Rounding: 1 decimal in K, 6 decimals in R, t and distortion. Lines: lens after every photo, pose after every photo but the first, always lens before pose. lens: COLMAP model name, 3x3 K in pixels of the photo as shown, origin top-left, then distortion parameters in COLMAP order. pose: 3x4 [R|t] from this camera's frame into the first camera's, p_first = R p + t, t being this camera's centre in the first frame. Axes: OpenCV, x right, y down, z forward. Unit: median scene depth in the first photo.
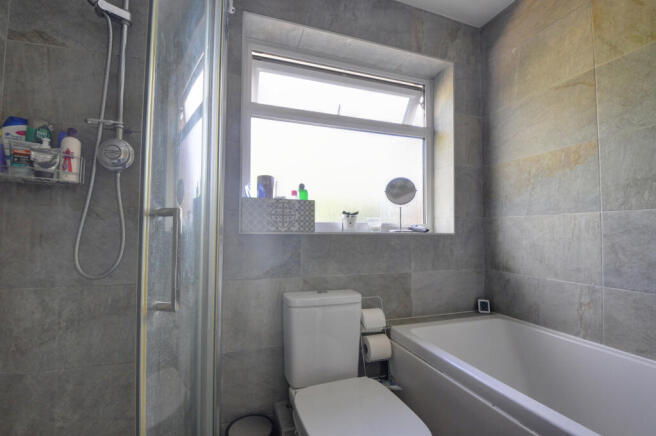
lens RADIAL K [[295.8, 0, 330.2], [0, 295.8, 220.5], [0, 0, 1]] dist [-0.005328, -0.005780]
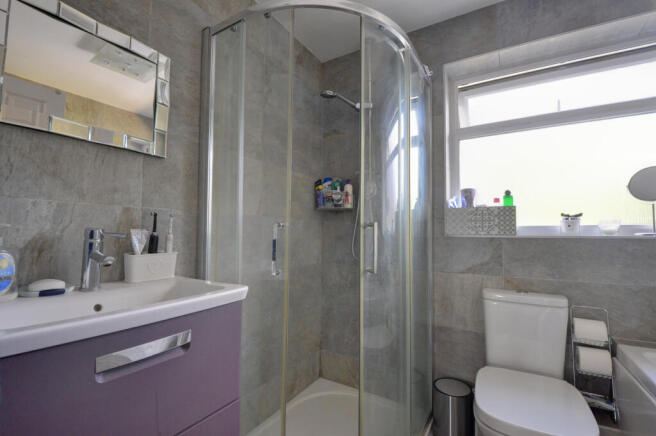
lens RADIAL K [[295.8, 0, 329.0], [0, 295.8, 217.4], [0, 0, 1]] dist [-0.005328, -0.005780]
pose [[0.631880, -0.043723, -0.773832, 0.354584], [0.026775, 0.999043, -0.034585, -0.007981], [0.774603, 0.001134, 0.632446, -0.205736]]
